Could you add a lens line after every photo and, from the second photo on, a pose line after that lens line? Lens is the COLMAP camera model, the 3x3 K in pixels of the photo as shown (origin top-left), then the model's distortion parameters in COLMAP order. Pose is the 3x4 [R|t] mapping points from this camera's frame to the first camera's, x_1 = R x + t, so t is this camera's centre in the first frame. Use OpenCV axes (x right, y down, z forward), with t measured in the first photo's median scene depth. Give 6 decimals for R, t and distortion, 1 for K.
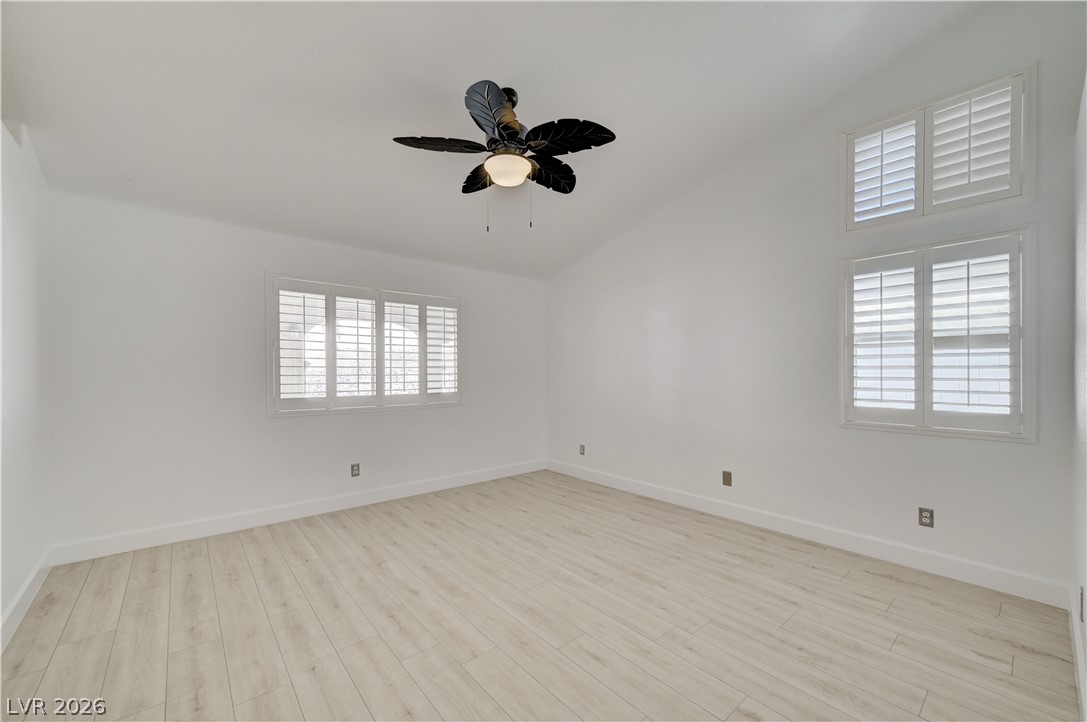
lens RADIAL K [[427.8, 0, 547.8], [0, 427.8, 371.2], [0, 0, 1]] dist [0.003671, 0.000161]
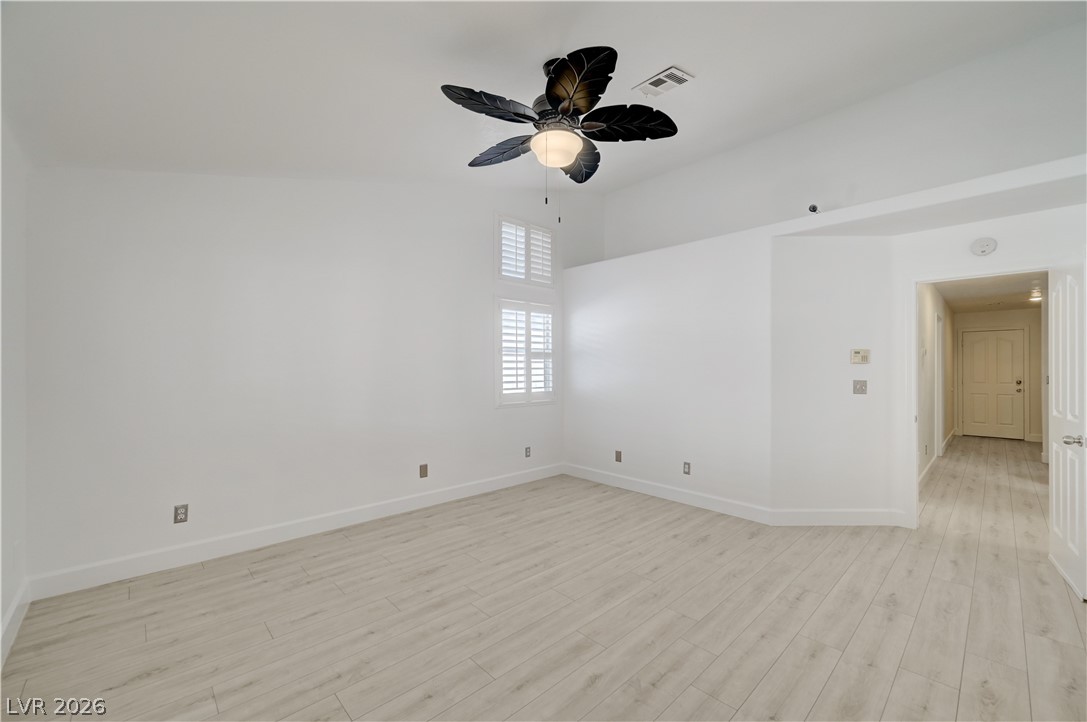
lens RADIAL K [[434.6, 0, 548.3], [0, 434.6, 365.8], [0, 0, 1]] dist [-0.002713, -0.000009]
pose [[-0.051044, 0.006060, 0.998678, -0.884813], [0.003827, 0.999975, -0.005873, -0.009330], [-0.998689, 0.003522, -0.051065, 0.943383]]
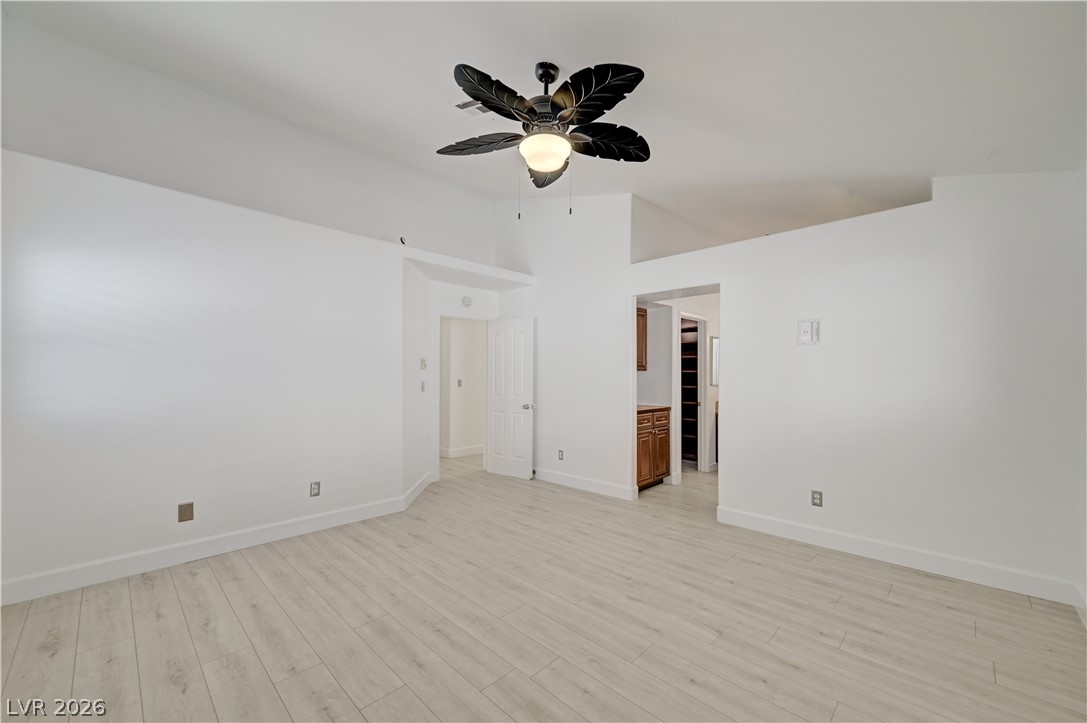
lens RADIAL K [[427.8, 0, 547.8], [0, 427.8, 371.7], [0, 0, 1]] dist [0.003671, 0.000161]
pose [[-0.996176, -0.003965, -0.087275, -0.019817], [-0.003866, 0.999992, -0.001306, -0.010358], [0.087279, -0.000963, -0.996183, 1.678401]]
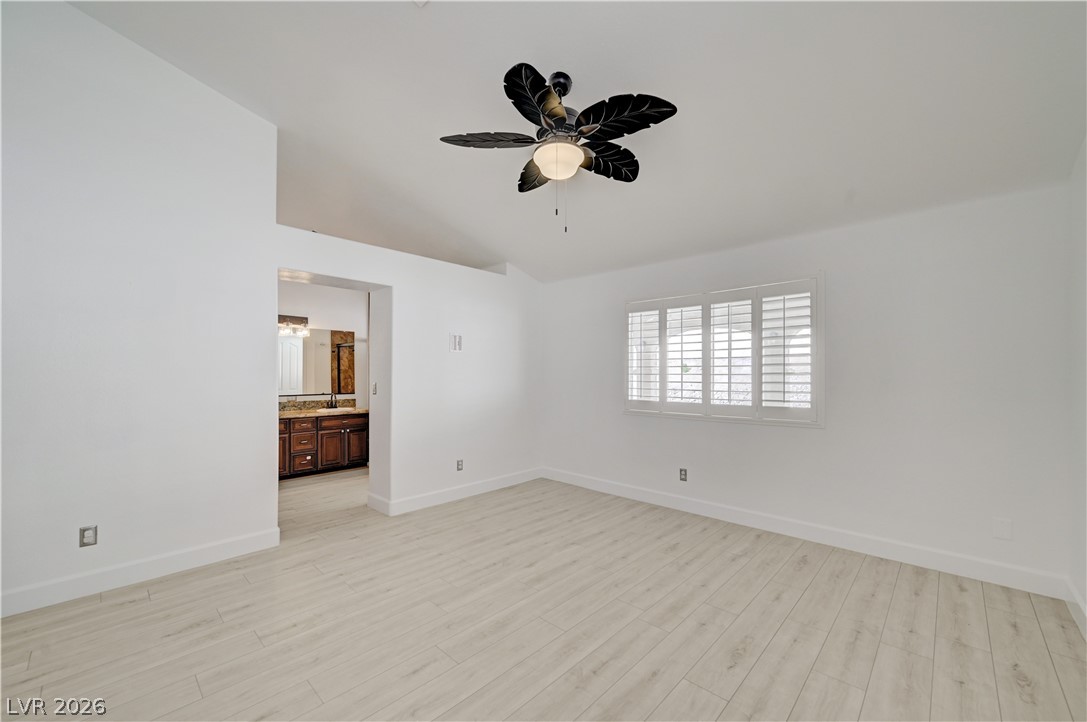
lens RADIAL K [[427.8, 0, 547.8], [0, 427.8, 371.2], [0, 0, 1]] dist [0.003671, 0.000161]
pose [[0.100594, -0.009603, -0.994881, 0.736870], [-0.006592, 0.999925, -0.010318, -0.004894], [0.994906, 0.007596, 0.100523, 0.784993]]
